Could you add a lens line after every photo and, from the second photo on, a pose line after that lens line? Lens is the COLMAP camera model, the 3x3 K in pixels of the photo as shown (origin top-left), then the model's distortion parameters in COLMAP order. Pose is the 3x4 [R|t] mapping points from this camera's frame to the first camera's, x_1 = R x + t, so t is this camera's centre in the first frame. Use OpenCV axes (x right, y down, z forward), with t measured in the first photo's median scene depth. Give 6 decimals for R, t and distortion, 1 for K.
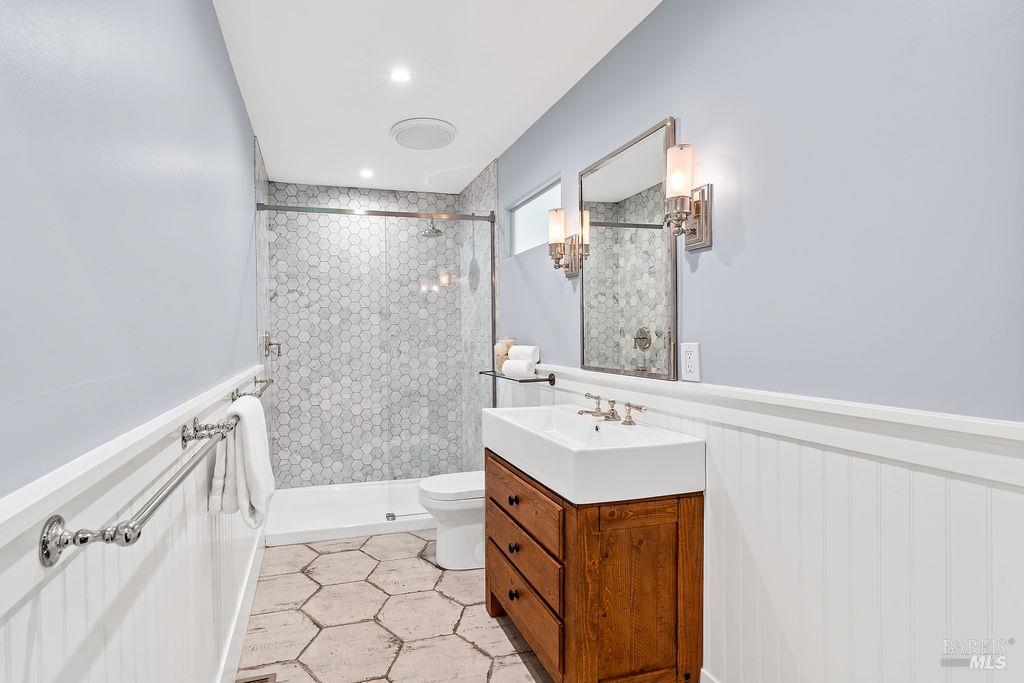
lens RADIAL K [[469.7, 0, 512.0], [0, 469.7, 340.6], [0, 0, 1]] dist [-0.000366, -0.000025]
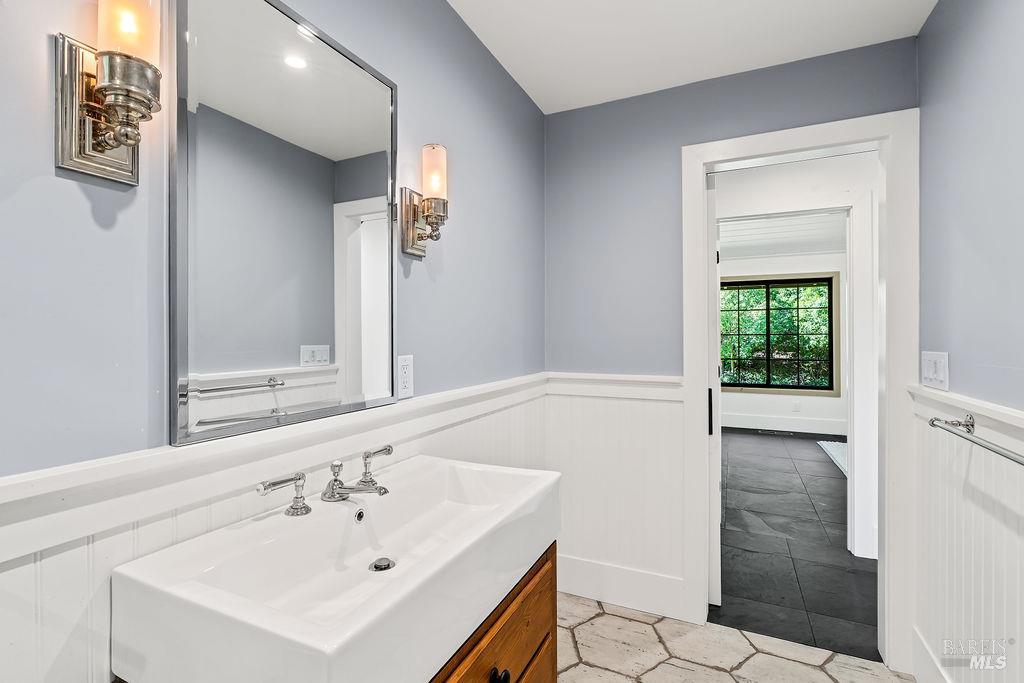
lens RADIAL K [[461.3, 0, 513.7], [0, 461.3, 339.5], [0, 0, 1]] dist [-0.004082, 0.000027]
pose [[-0.657781, 0.006081, 0.753184, -0.419173], [0.019302, 0.999775, 0.008785, -0.030294], [-0.752962, 0.020317, -0.657751, 1.424874]]
